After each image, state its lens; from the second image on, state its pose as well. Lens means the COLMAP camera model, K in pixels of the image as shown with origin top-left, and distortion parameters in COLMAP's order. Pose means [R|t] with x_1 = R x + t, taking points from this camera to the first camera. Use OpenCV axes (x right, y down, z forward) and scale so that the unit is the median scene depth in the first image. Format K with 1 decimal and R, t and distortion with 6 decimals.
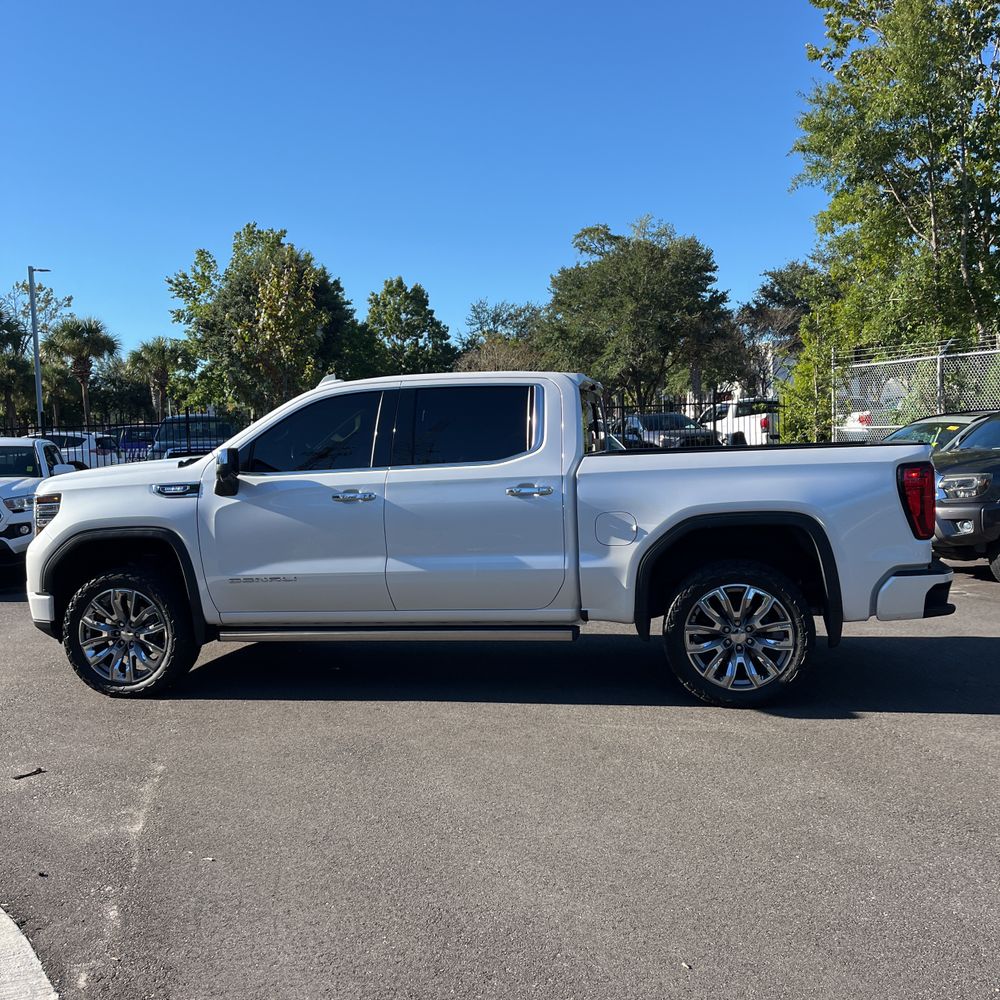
lens RADIAL K [[1017.9, 0, 504.2], [0, 1017.9, 506.1], [0, 0, 1]] dist [0.085848, -0.113135]
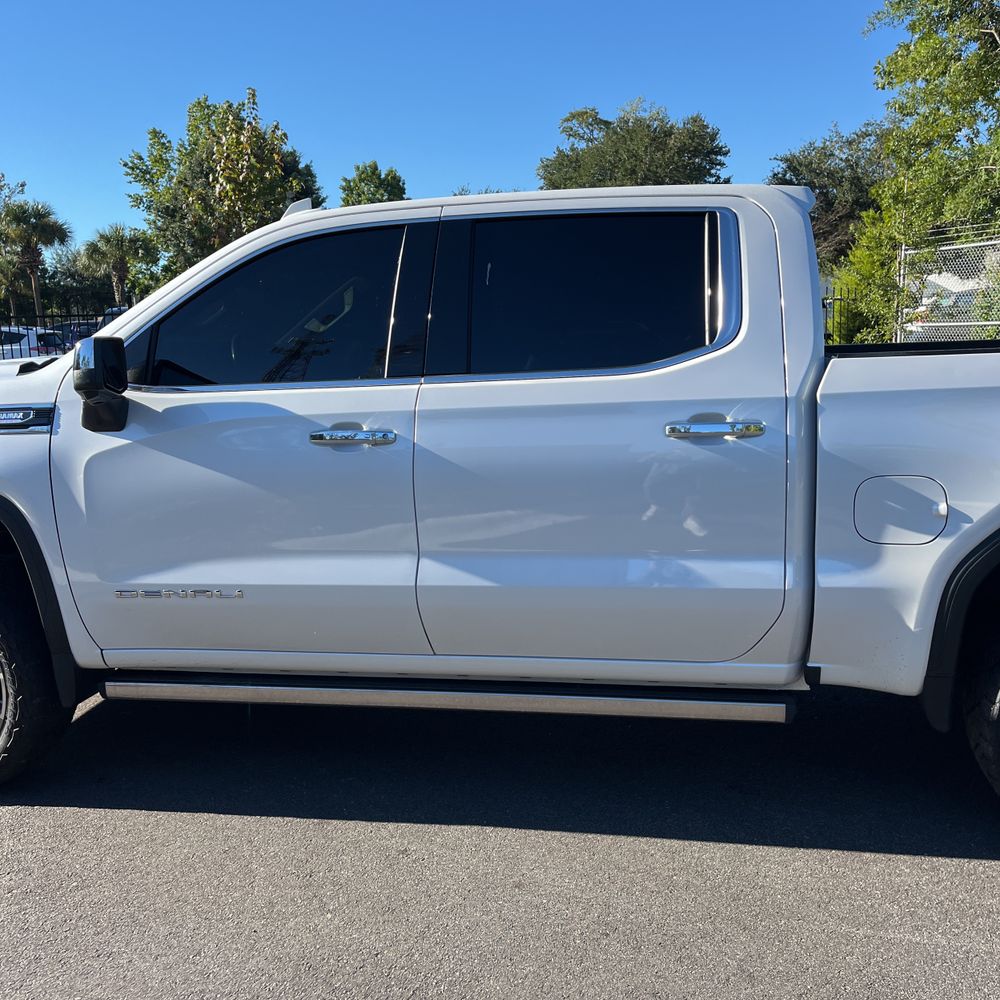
lens RADIAL K [[1027.1, 0, 485.2], [0, 1027.1, 506.9], [0, 0, 1]] dist [0.041942, -0.037545]
pose [[0.999976, 0.004336, 0.005453, -0.030372], [-0.004834, 0.995467, 0.094989, -0.008289], [-0.005016, -0.095013, 0.995463, 0.176142]]
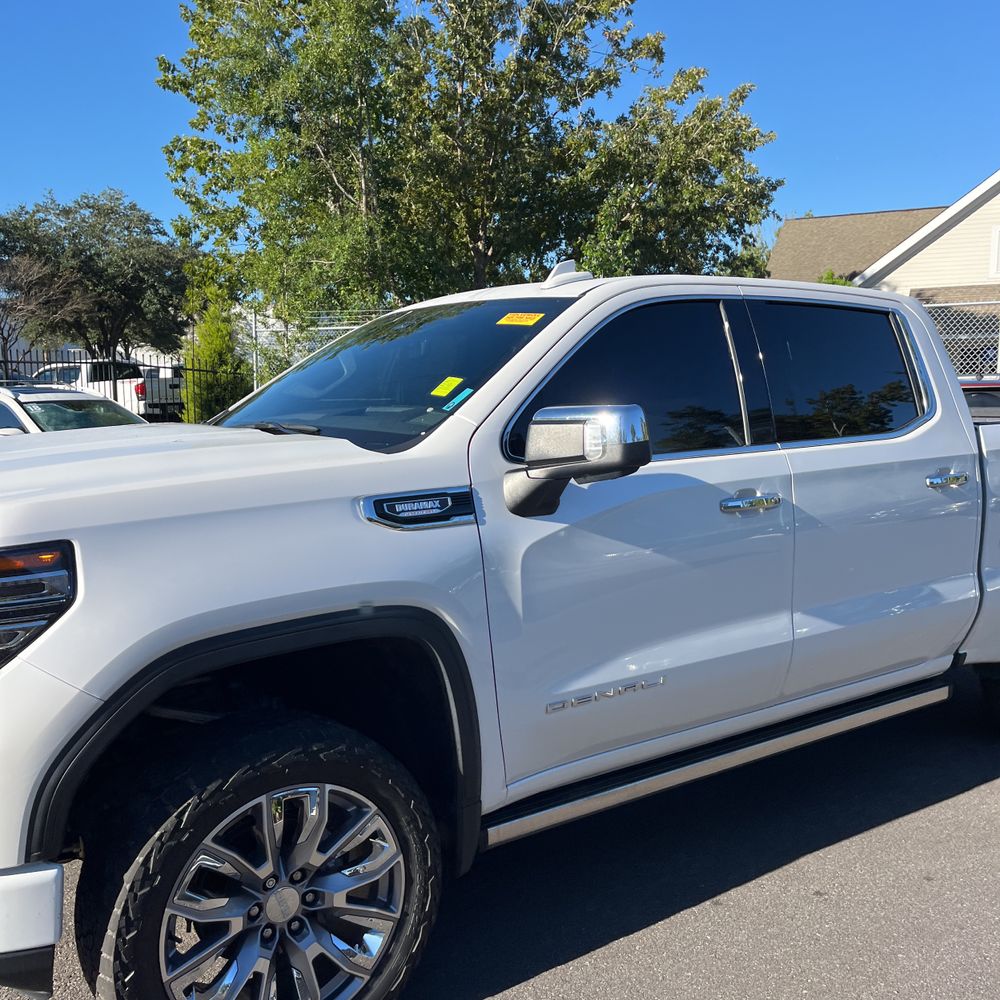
lens RADIAL K [[1027.1, 0, 485.2], [0, 1027.1, 506.9], [0, 0, 1]] dist [0.041942, -0.037545]
pose [[0.697786, -0.054562, 0.714225, -0.219444], [0.035366, 0.998503, 0.041726, -0.012039], [-0.715432, -0.003856, 0.698671, 0.262720]]
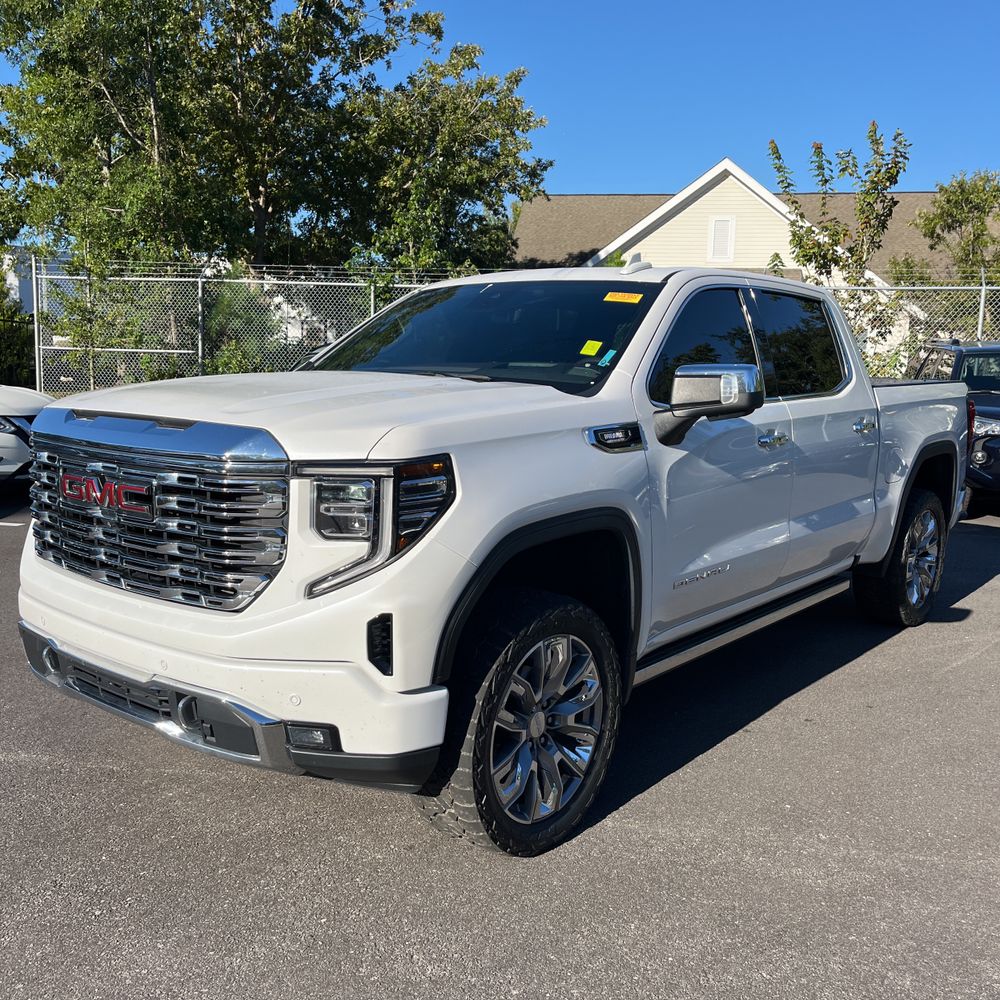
lens RADIAL K [[1029.8, 0, 500.0], [0, 1029.8, 500.0], [0, 0, 1]] dist [0.038961, -0.038102]
pose [[0.473914, -0.081581, 0.876784, -0.311059], [0.024916, 0.996543, 0.079257, -0.010323], [-0.880218, -0.015715, 0.474308, 0.296365]]
